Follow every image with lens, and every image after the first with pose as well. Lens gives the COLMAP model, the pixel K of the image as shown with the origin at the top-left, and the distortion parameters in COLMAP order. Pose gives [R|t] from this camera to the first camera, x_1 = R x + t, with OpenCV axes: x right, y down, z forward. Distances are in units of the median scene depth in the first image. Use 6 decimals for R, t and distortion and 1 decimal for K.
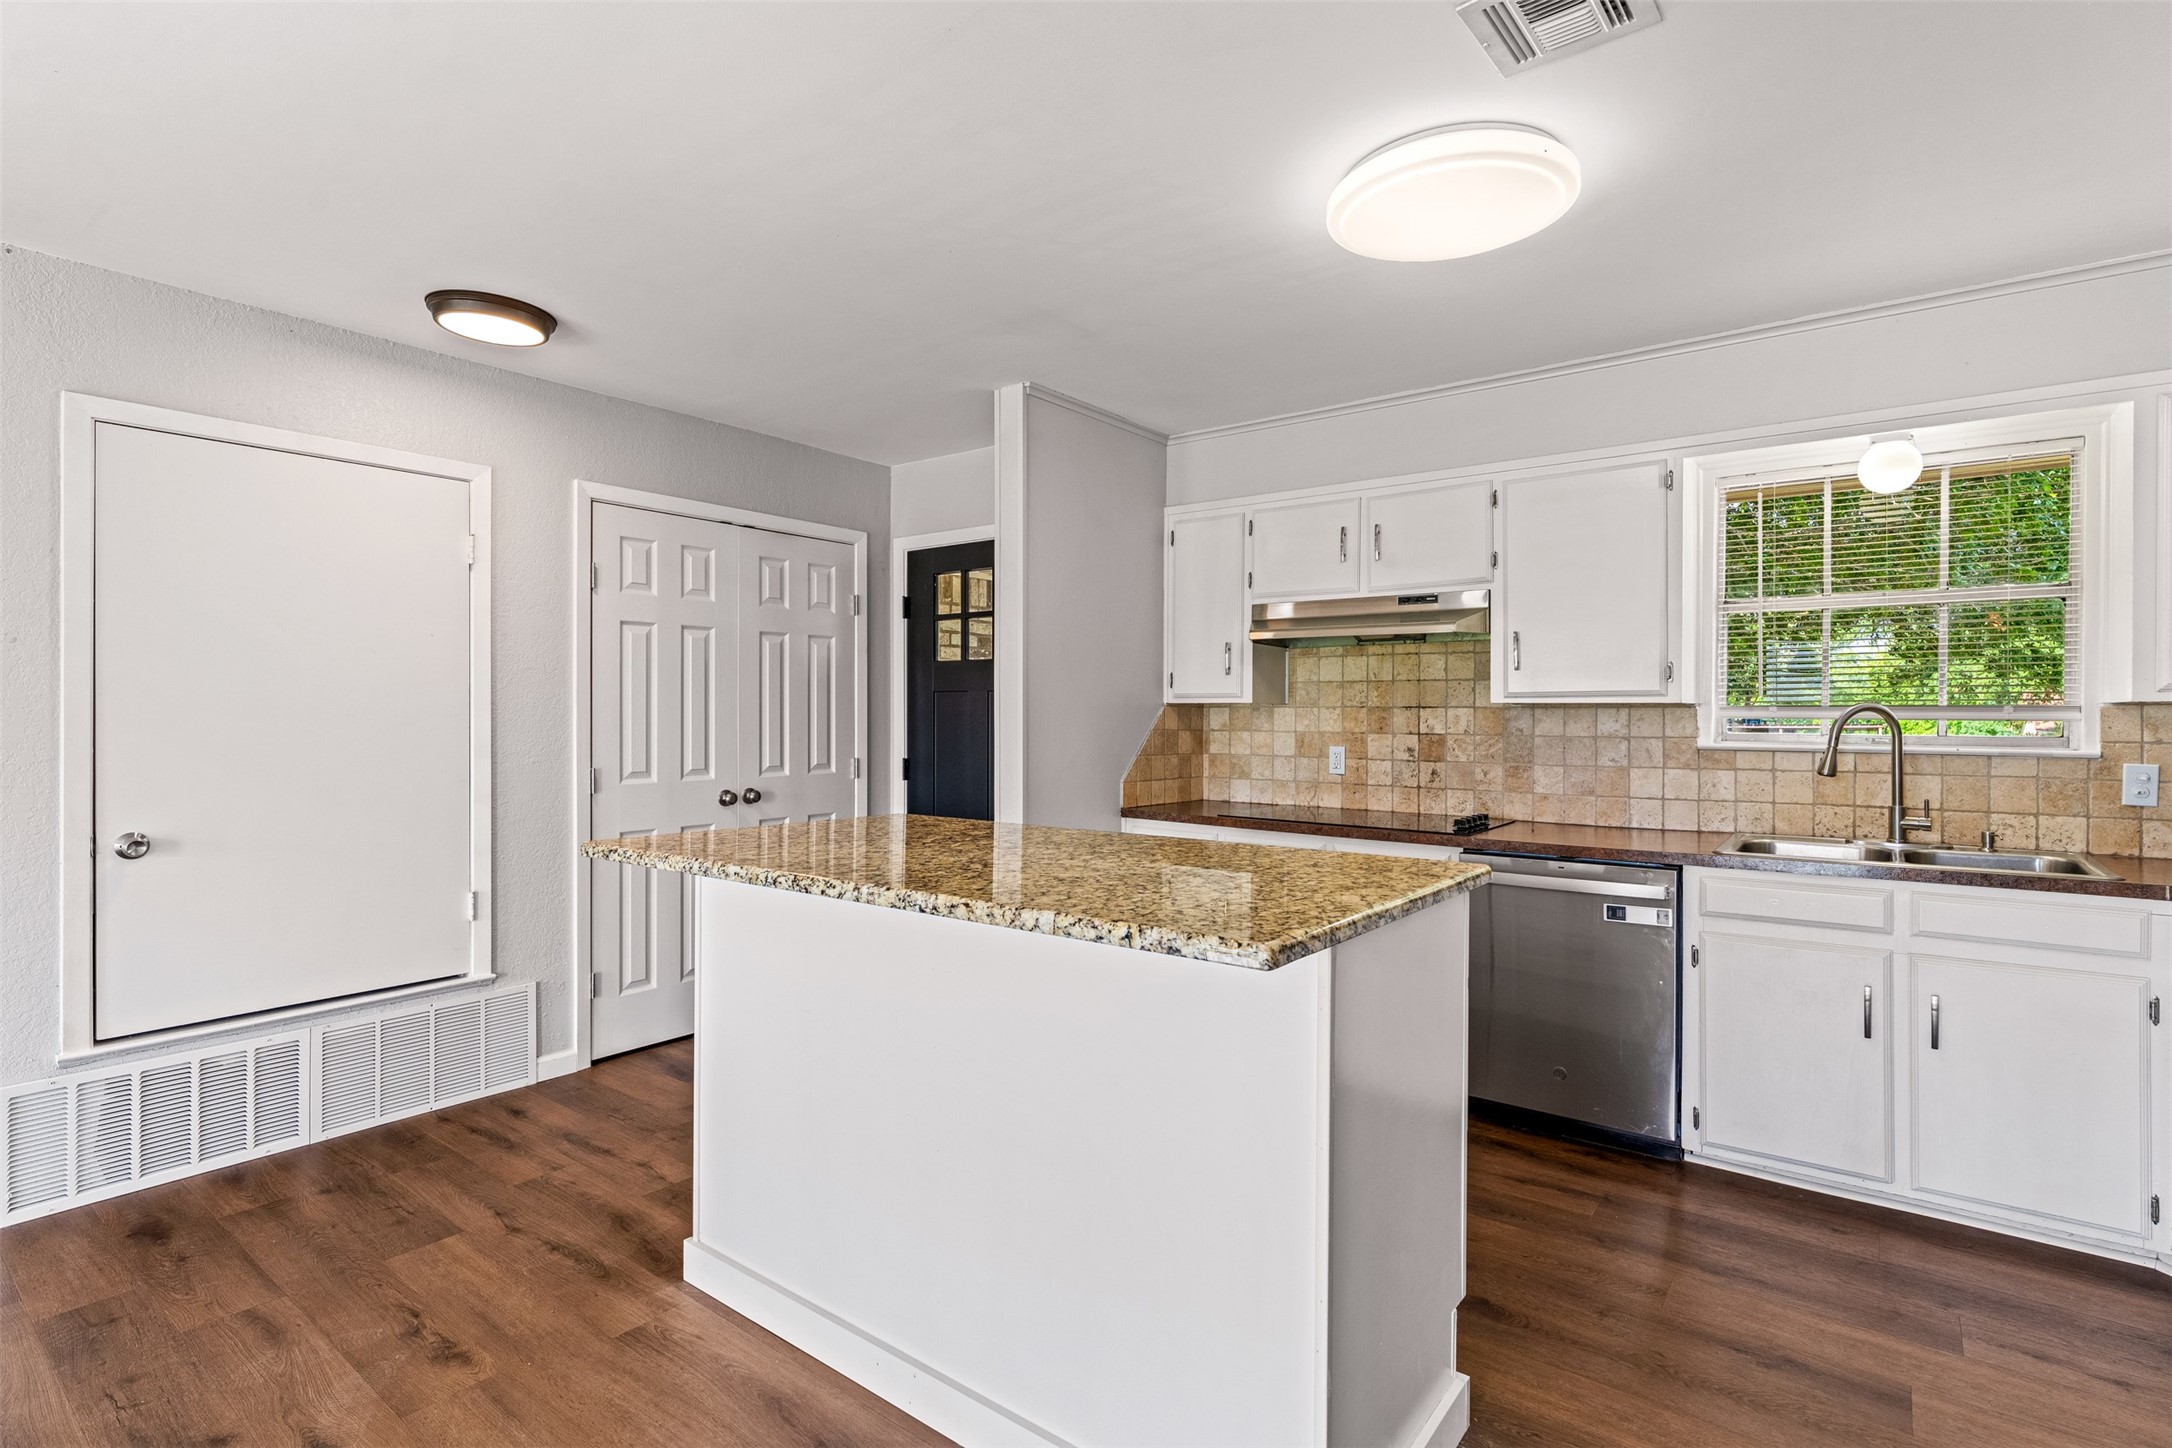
lens RADIAL K [[1060.4, 0, 1077.5], [0, 1060.4, 707.0], [0, 0, 1]] dist [0.001340, 0.000158]
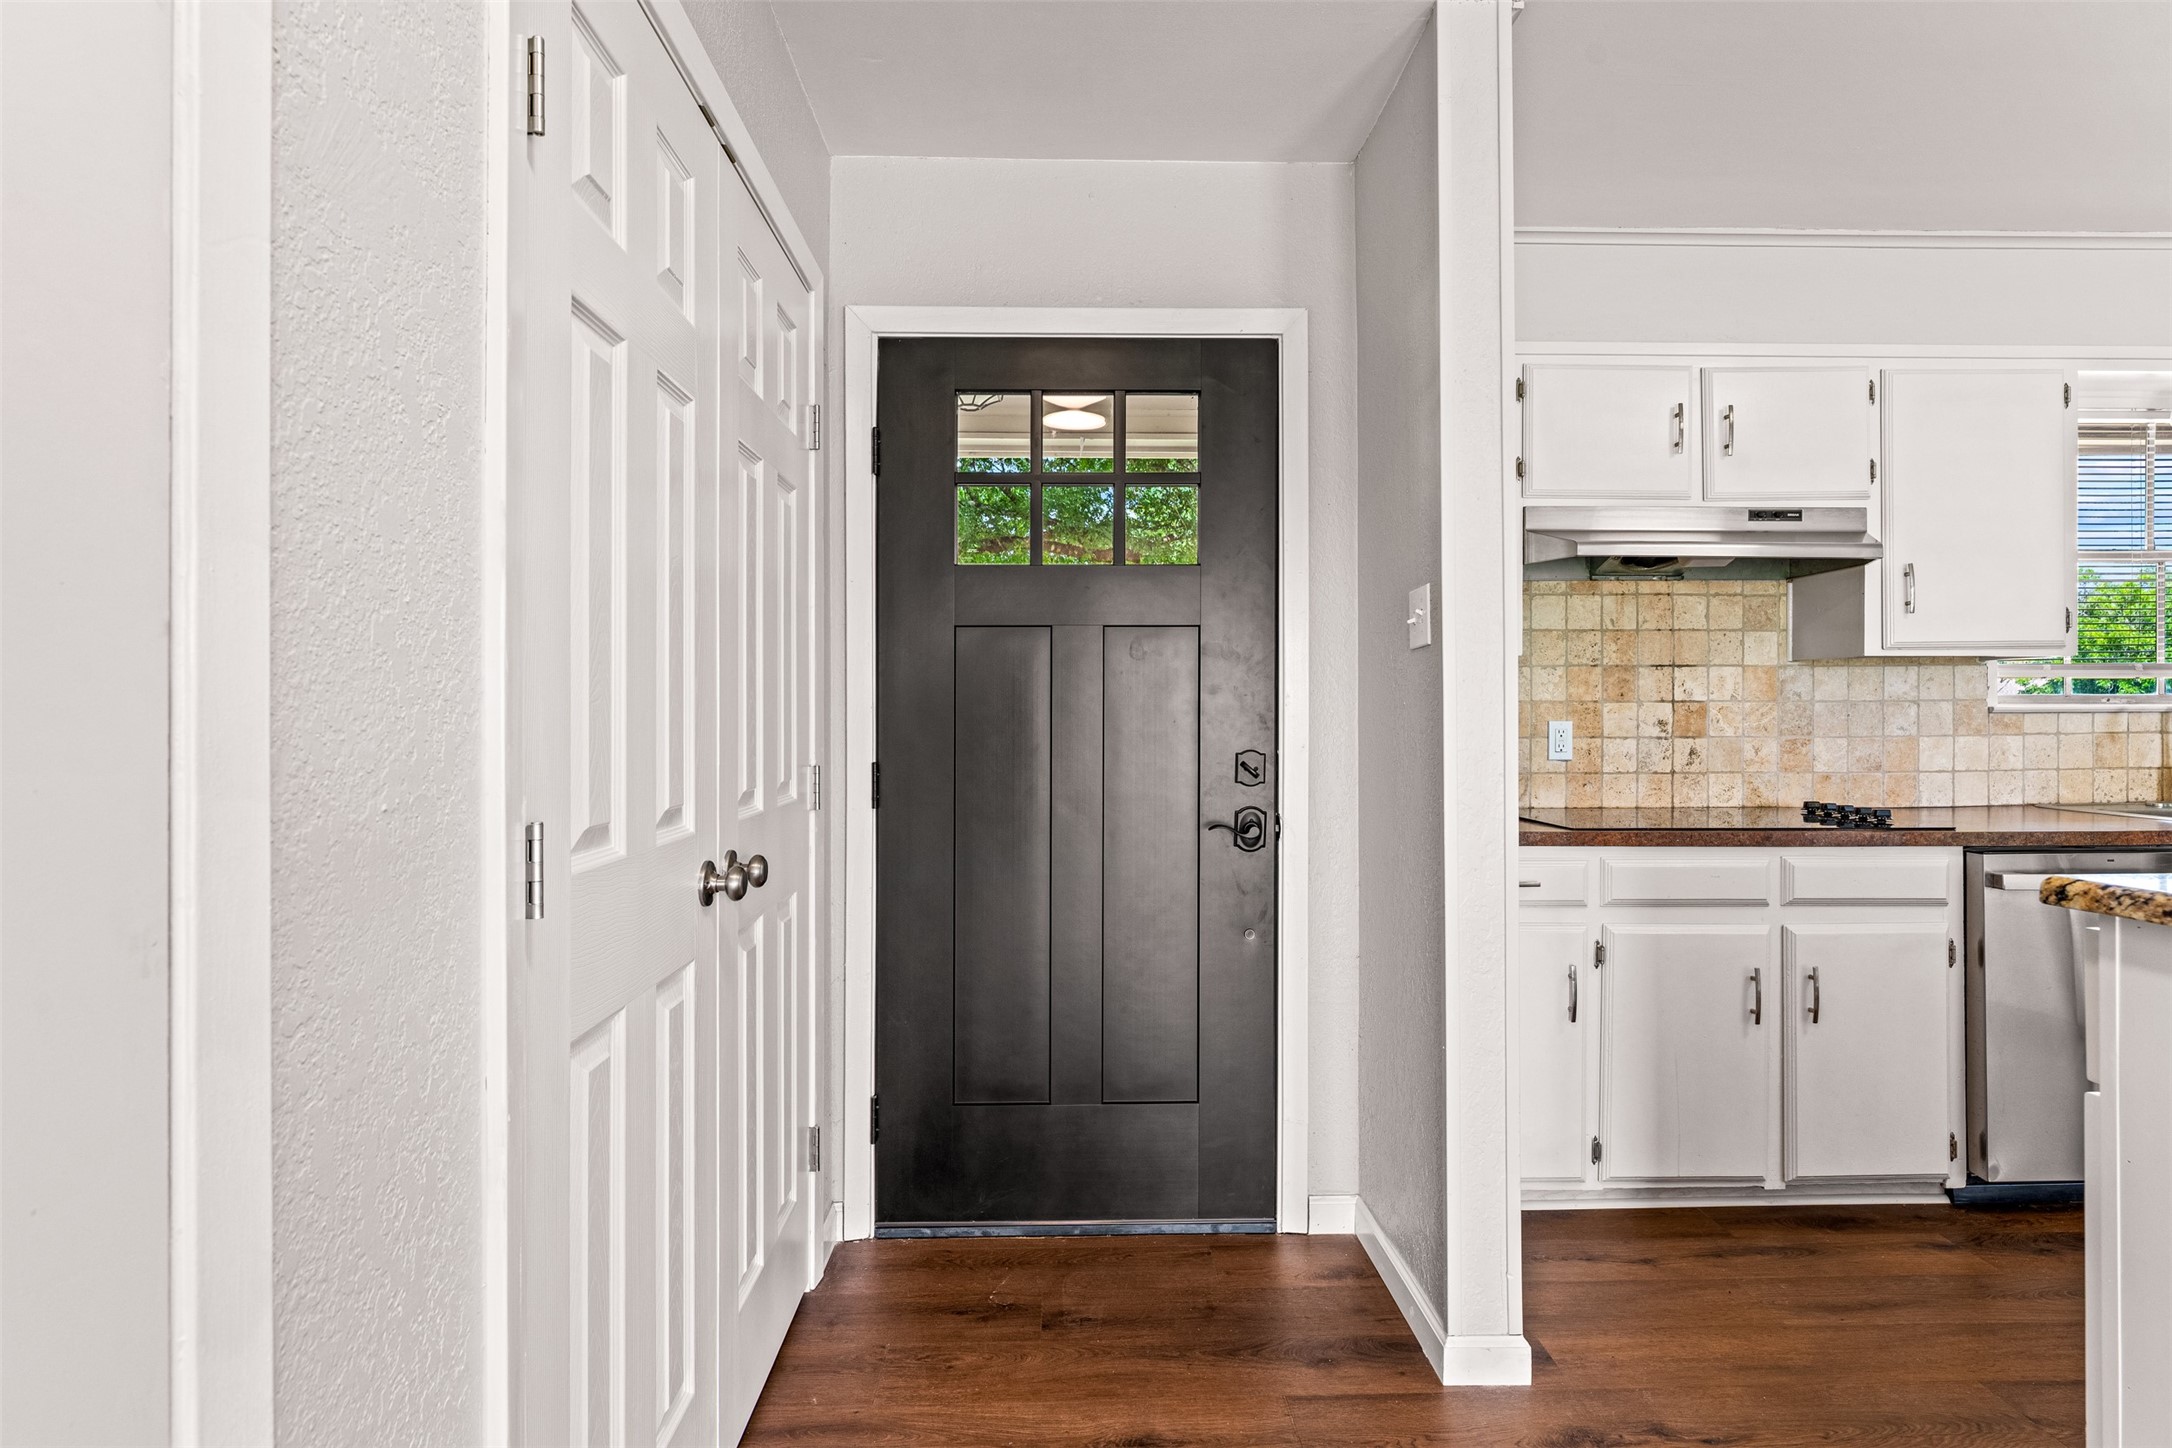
lens RADIAL K [[1120.4, 0, 1095.0], [0, 1120.4, 714.9], [0, 0, 1]] dist [0.000878, 0.002193]
pose [[0.771191, -0.008690, 0.636544, -0.561555], [0.002894, 0.999944, 0.010145, 0.028918], [-0.636597, -0.005981, 0.771174, 0.726455]]
